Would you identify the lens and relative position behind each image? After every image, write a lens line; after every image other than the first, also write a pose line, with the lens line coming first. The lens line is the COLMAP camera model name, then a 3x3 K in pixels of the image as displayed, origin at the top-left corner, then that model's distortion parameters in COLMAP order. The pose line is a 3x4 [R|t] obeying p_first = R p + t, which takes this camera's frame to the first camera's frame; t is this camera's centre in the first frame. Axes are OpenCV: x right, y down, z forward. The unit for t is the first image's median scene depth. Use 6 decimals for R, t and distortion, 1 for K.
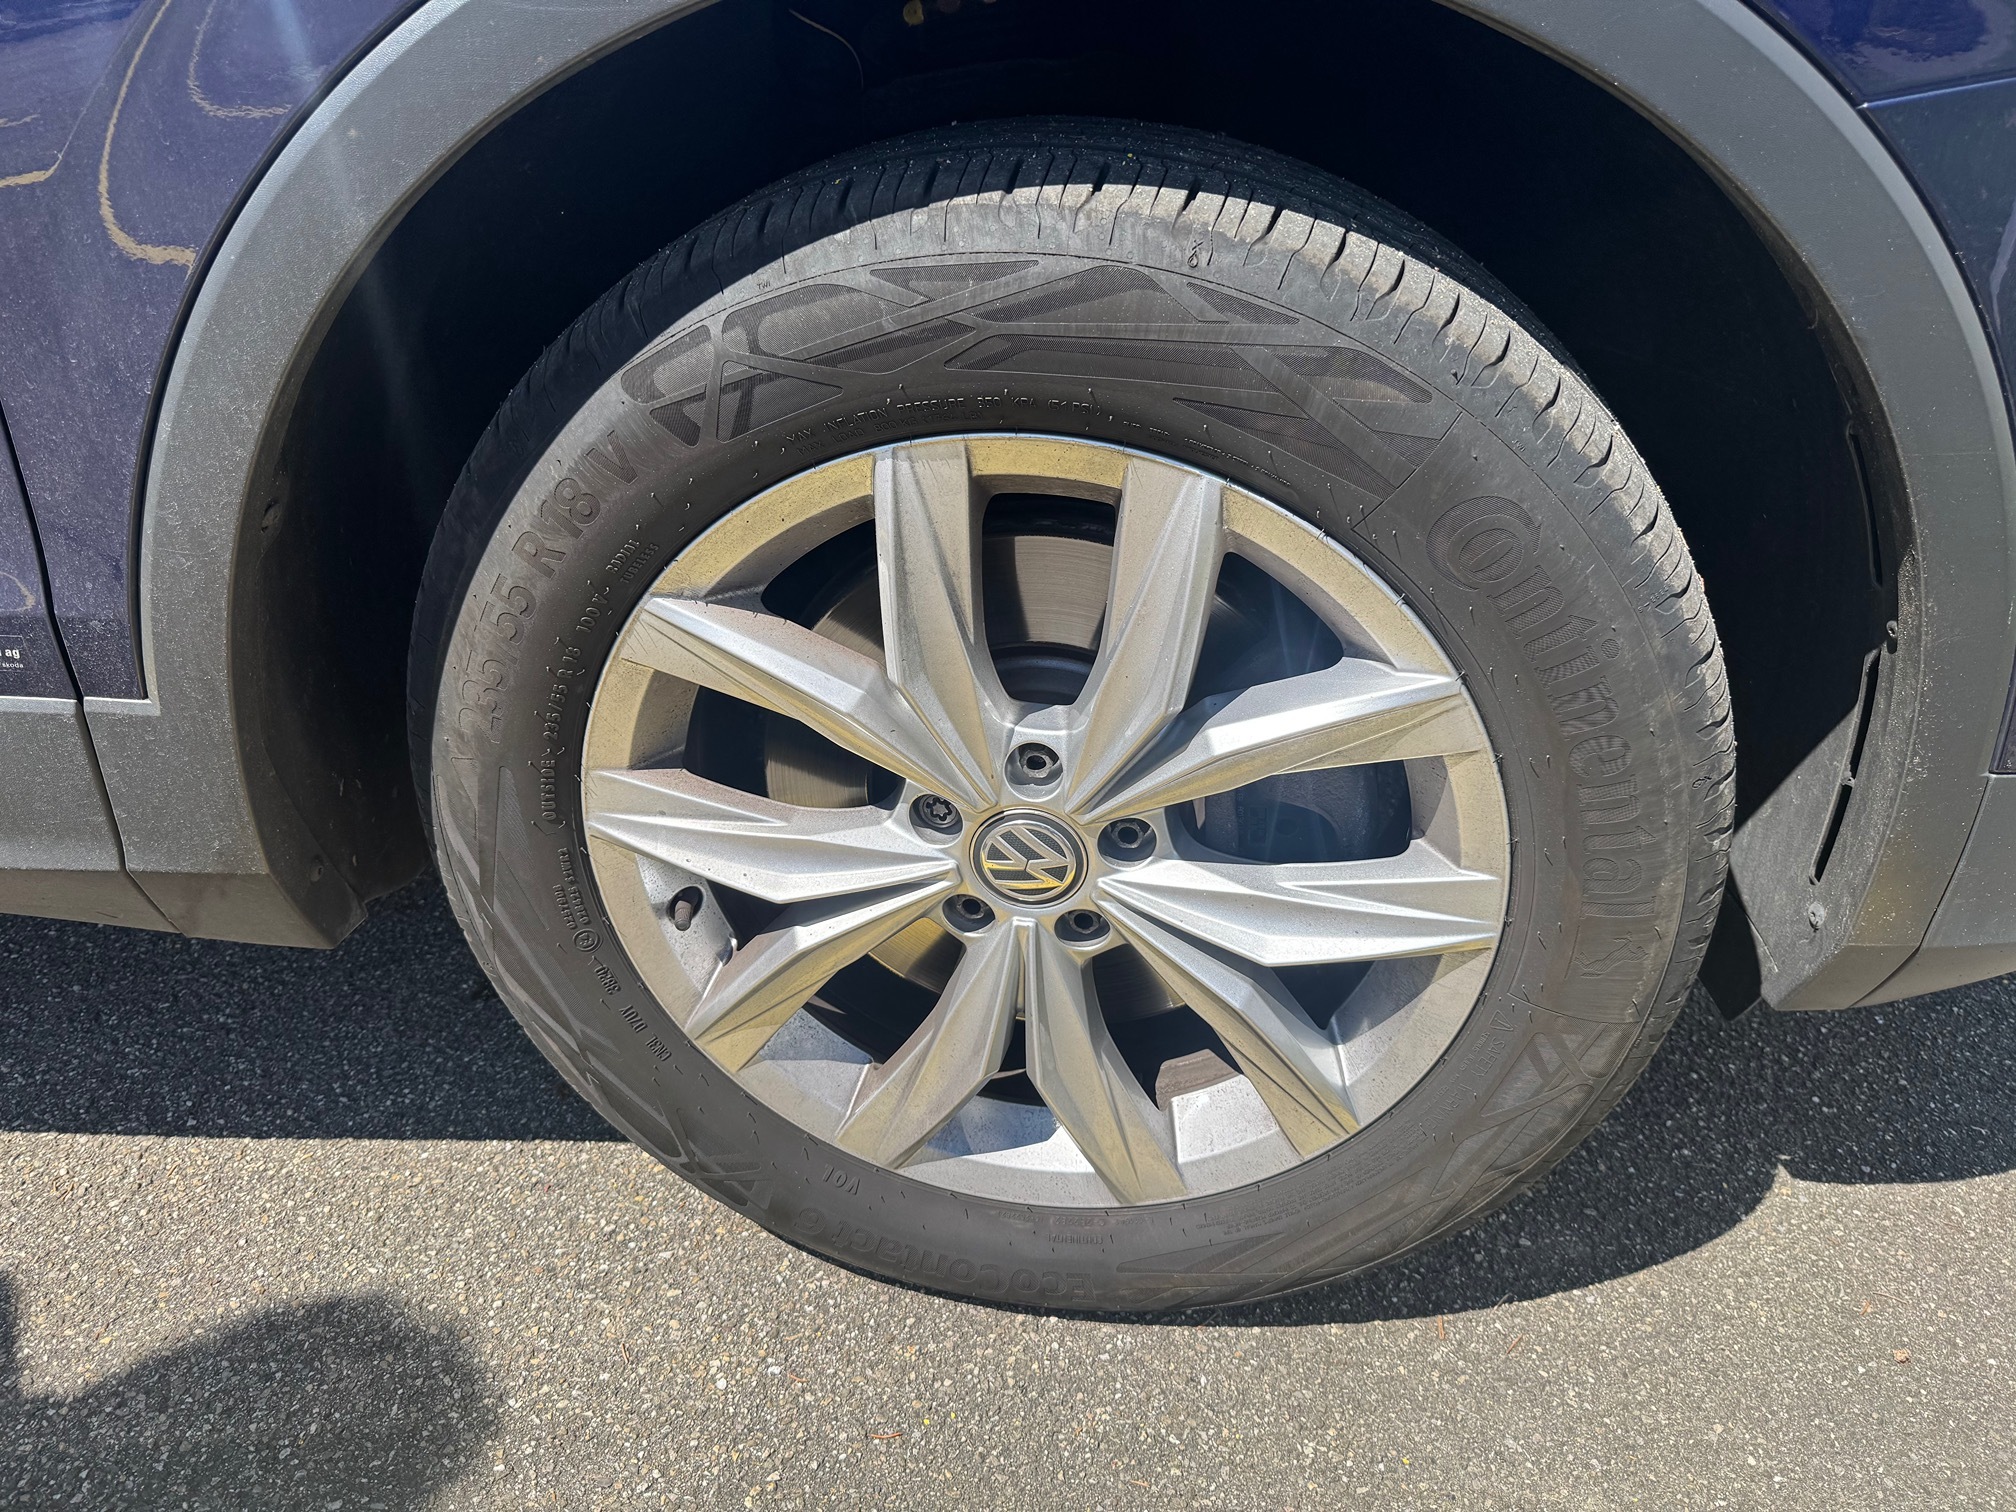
lens RADIAL K [[1499.9, 0, 1008.0], [0, 1499.9, 756.0], [0, 0, 1]] dist [0.073598, -0.000730]
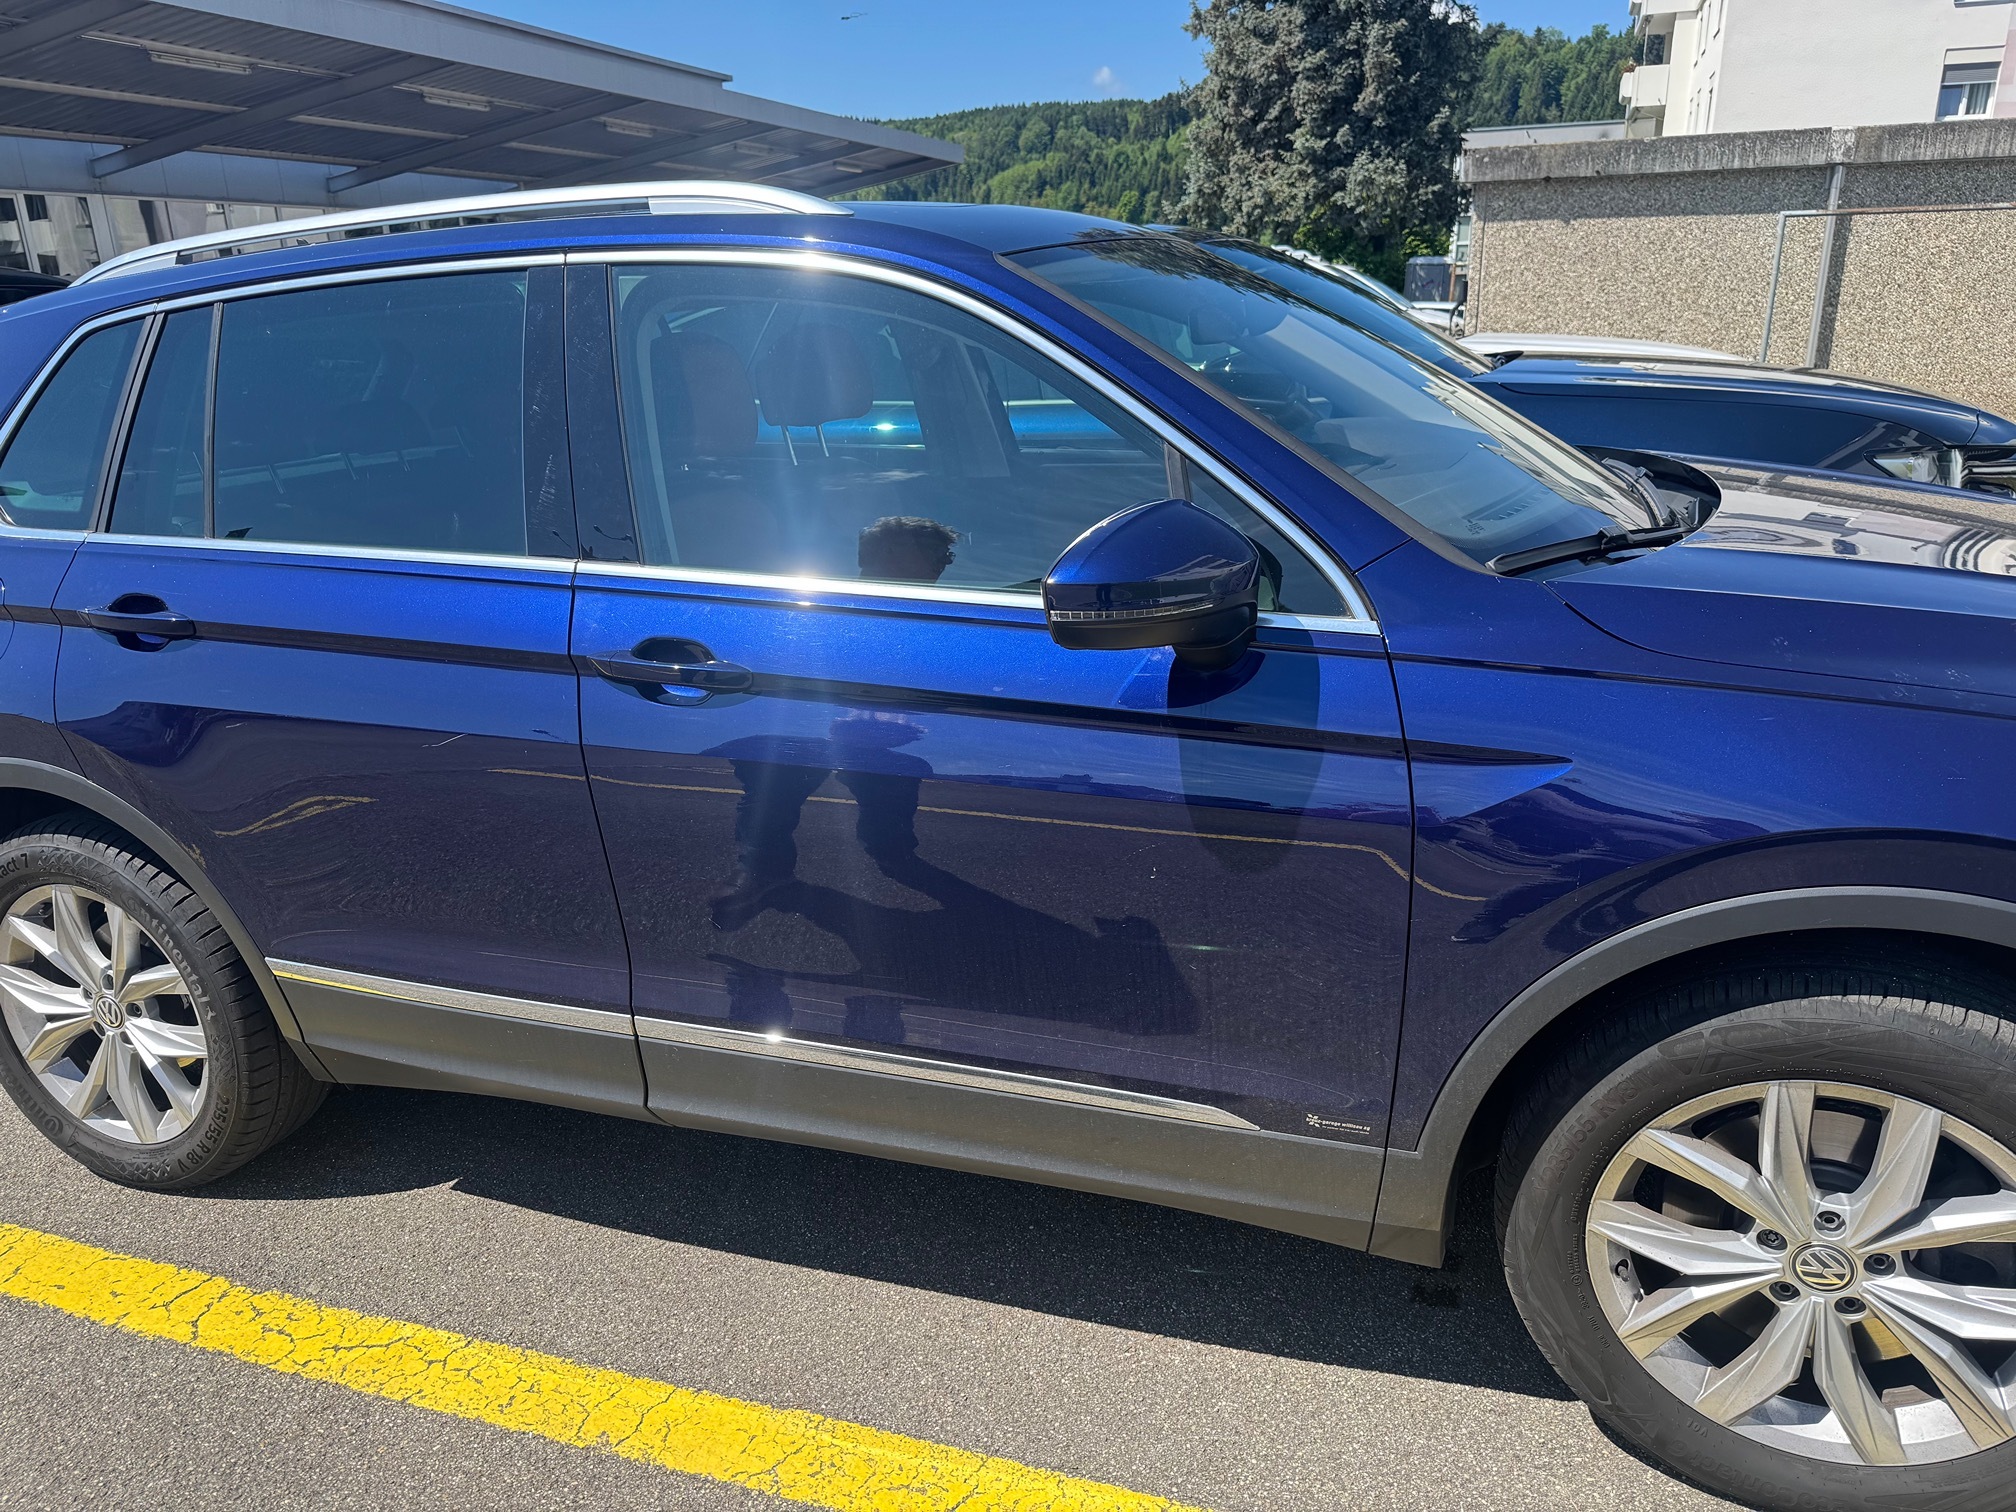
lens RADIAL K [[1401.6, 0, 1008.0], [0, 1401.6, 756.0], [0, 0, 1]] dist [-0.029562, 0.004171]
pose [[0.940425, 0.010099, -0.339851, -0.398889], [-0.089271, 0.971823, -0.218151, -0.098949], [0.328072, 0.235494, 0.914829, -1.254789]]
